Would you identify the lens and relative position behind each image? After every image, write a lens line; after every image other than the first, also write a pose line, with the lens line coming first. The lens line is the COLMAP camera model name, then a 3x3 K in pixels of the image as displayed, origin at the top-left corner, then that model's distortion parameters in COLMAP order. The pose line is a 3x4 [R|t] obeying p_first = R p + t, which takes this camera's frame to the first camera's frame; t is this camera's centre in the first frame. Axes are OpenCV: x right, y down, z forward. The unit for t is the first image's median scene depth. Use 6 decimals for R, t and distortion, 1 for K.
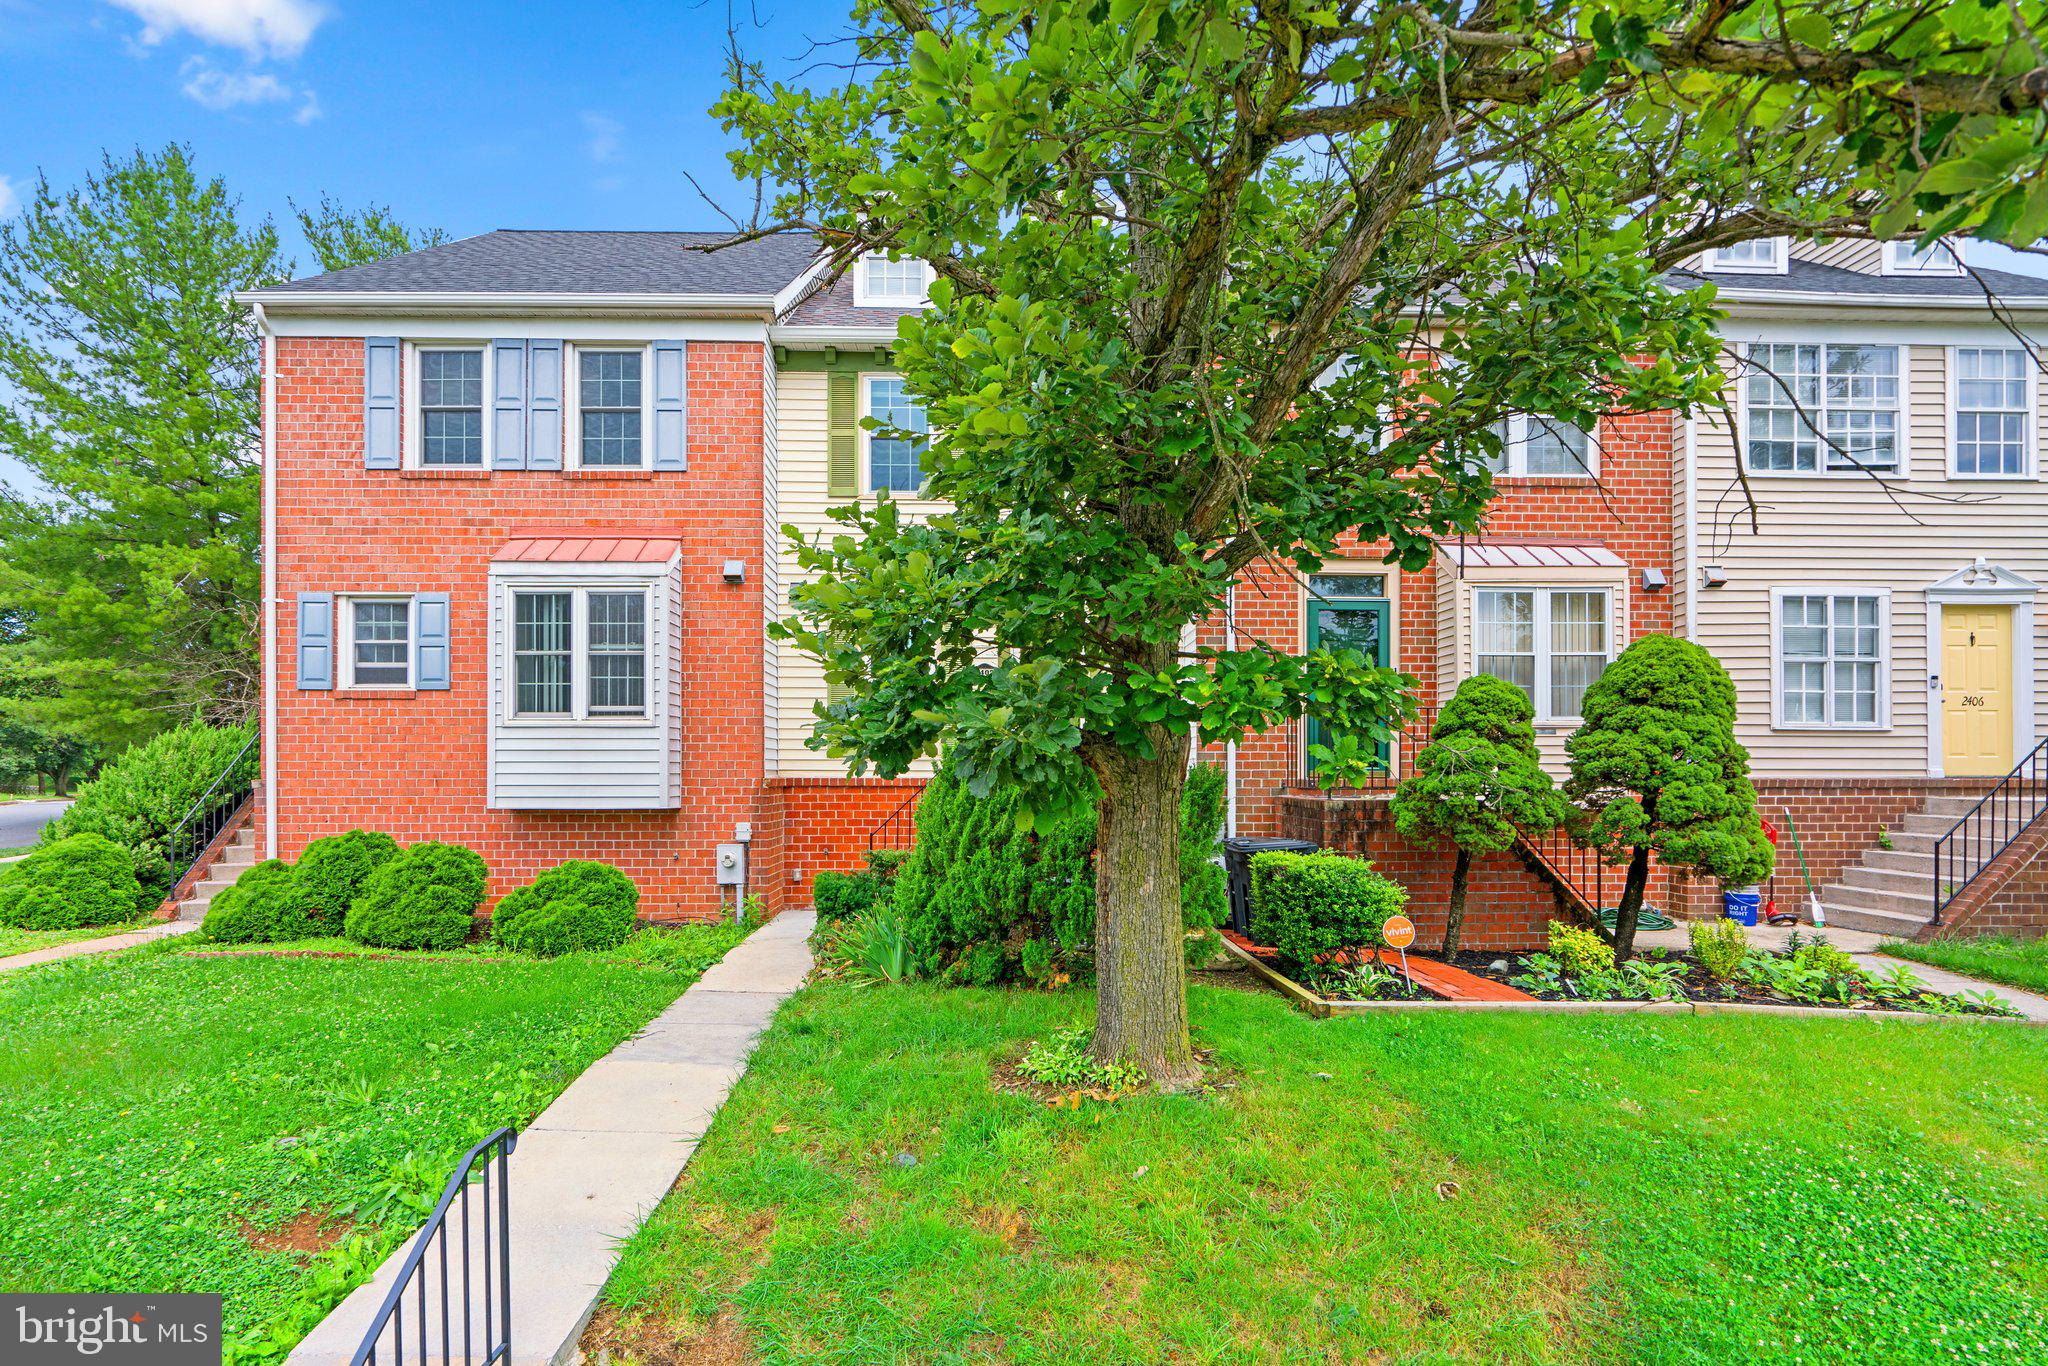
lens RADIAL K [[932.8, 0, 1019.9], [0, 932.8, 758.0], [0, 0, 1]] dist [-0.004280, -0.000078]
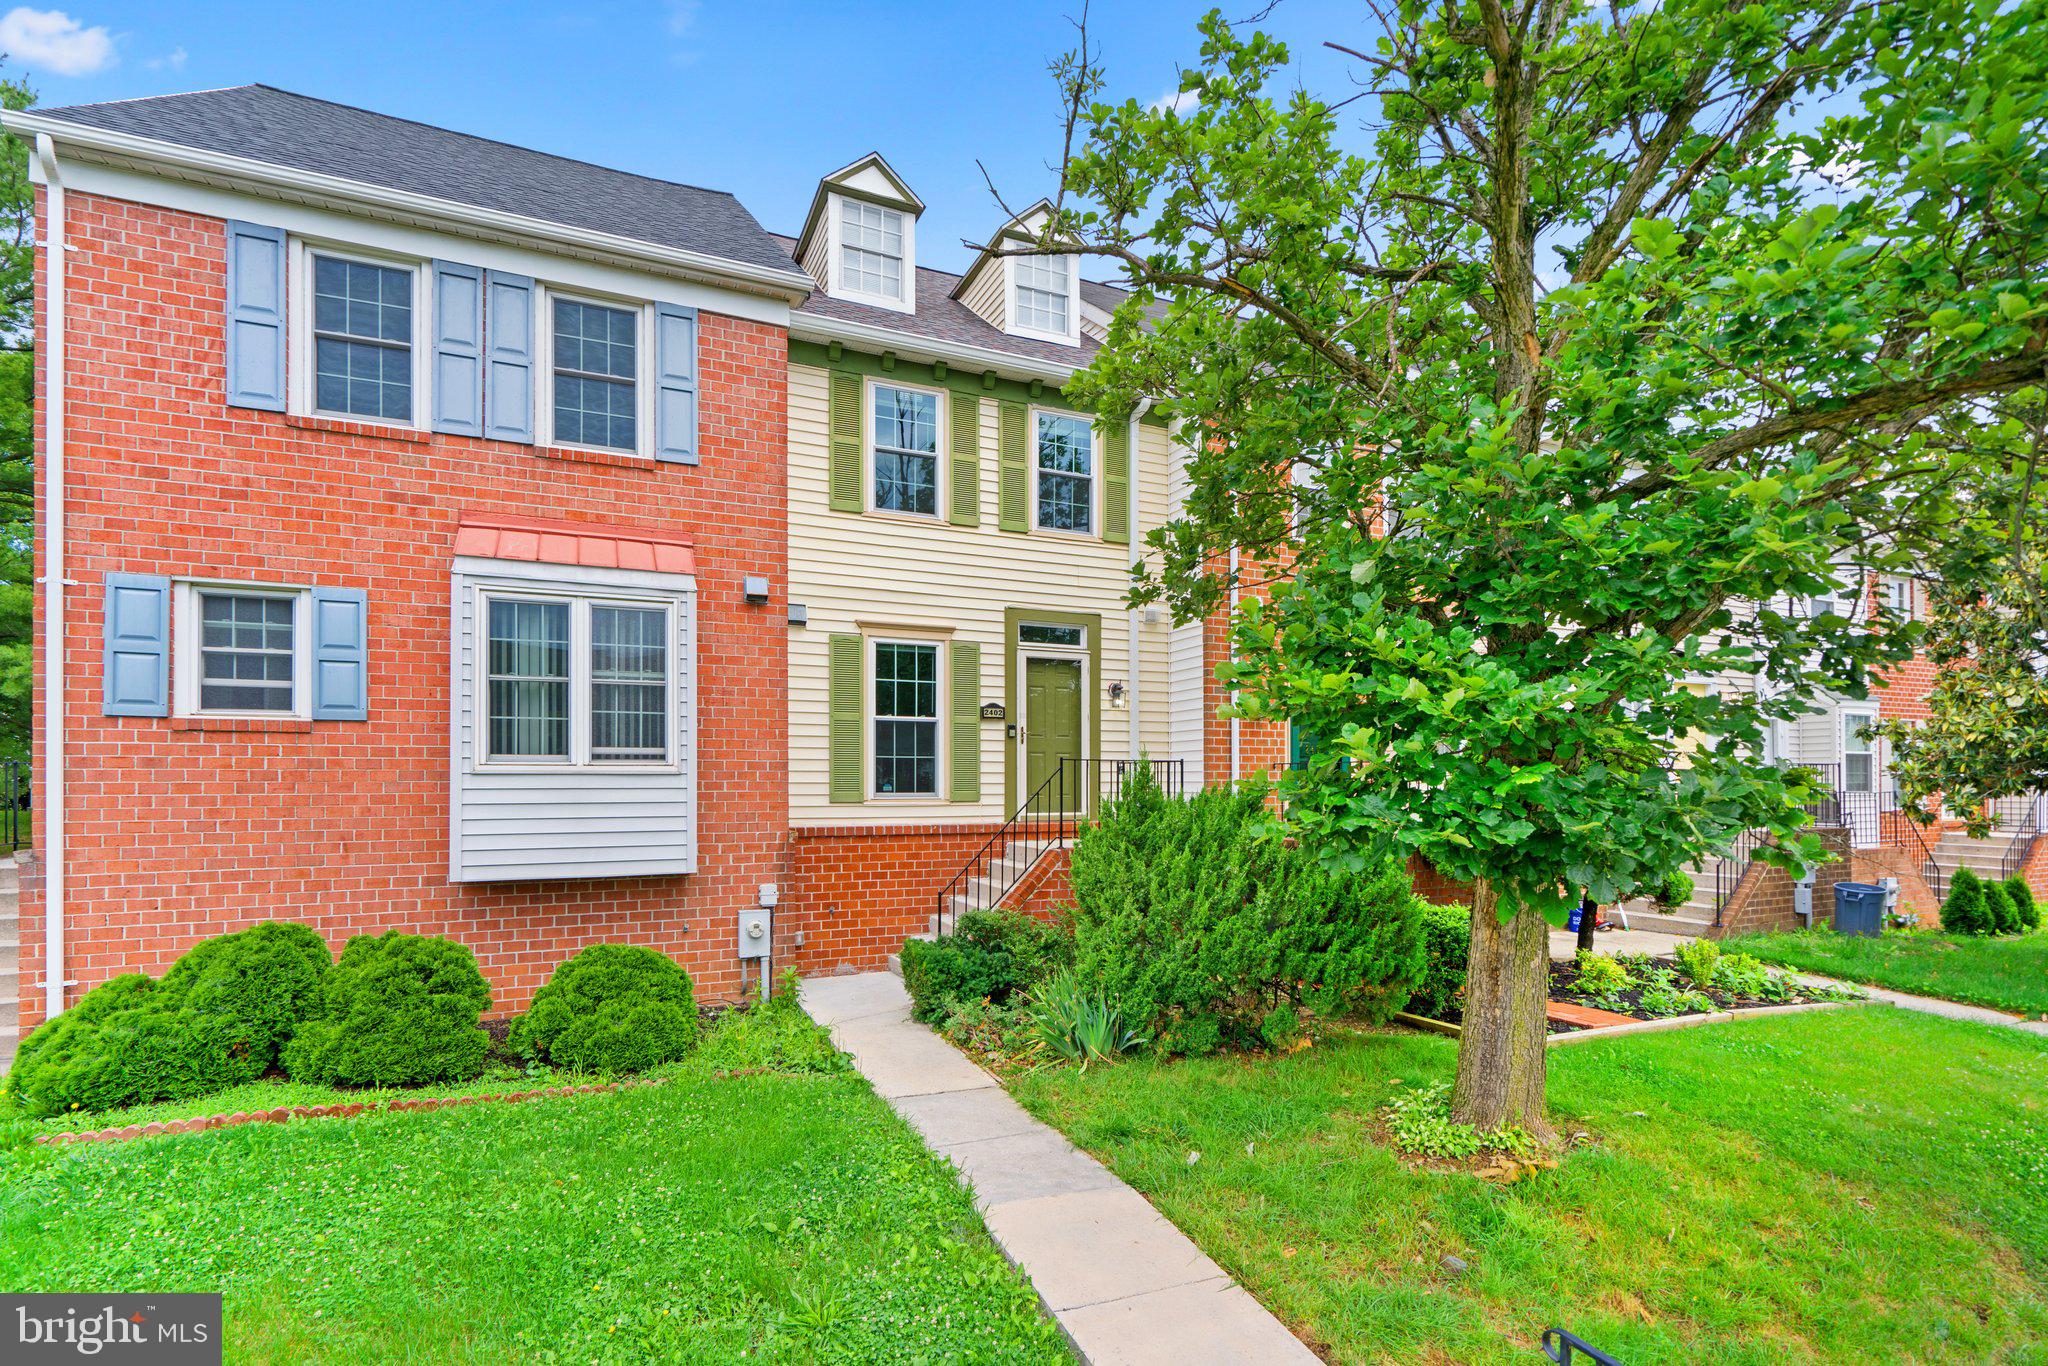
lens RADIAL K [[940.2, 0, 1024.8], [0, 940.2, 761.5], [0, 0, 1]] dist [-0.001047, 0.000212]
pose [[0.926516, 0.008120, 0.376167, -0.410189], [-0.005946, 0.999958, -0.006939, -0.039261], [-0.376208, 0.004193, 0.926526, 0.112982]]
